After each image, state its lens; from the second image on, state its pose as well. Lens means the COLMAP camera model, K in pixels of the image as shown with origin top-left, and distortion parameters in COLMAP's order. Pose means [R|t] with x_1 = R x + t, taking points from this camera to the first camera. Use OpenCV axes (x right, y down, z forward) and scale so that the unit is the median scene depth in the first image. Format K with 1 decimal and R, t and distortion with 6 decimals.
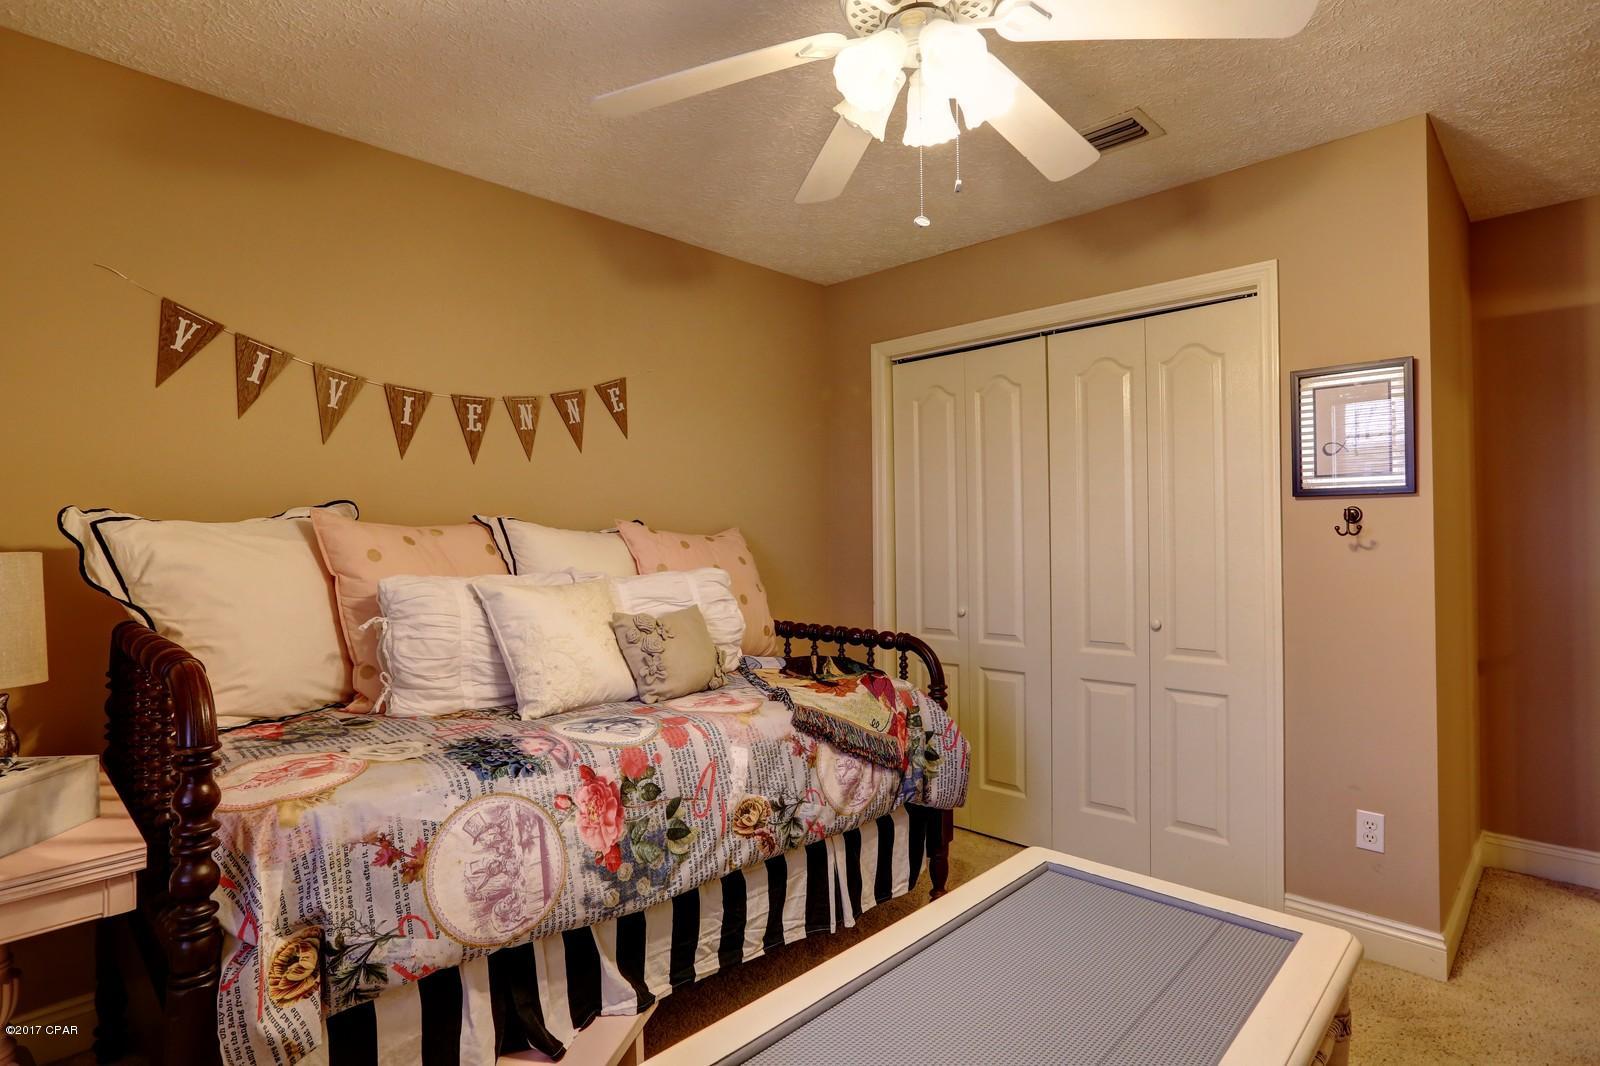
lens RADIAL K [[825.4, 0, 797.4], [0, 825.4, 539.6], [0, 0, 1]] dist [-0.042801, 0.020679]
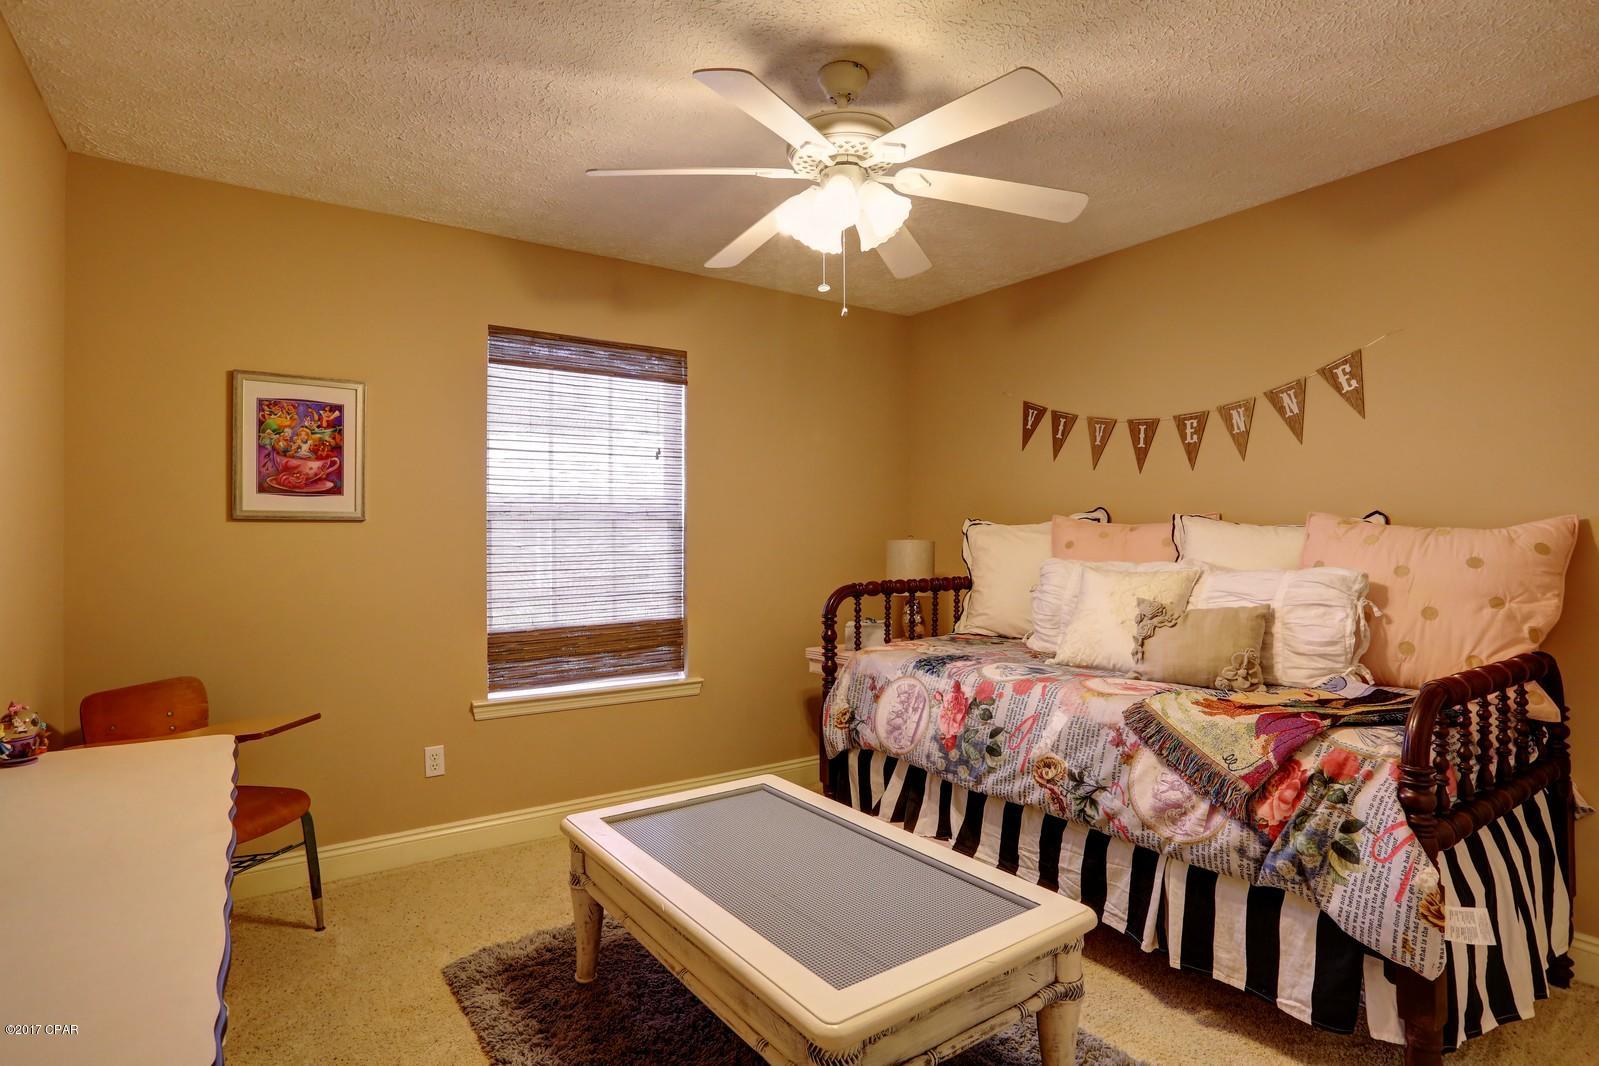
lens RADIAL K [[824.9, 0, 796.3], [0, 824.9, 535.6], [0, 0, 1]] dist [-0.042801, 0.020679]
pose [[-0.187796, 0.004163, -0.982199, 1.088507], [0.006008, 0.999977, 0.003089, -0.005153], [0.982190, -0.005321, -0.187817, 0.815603]]
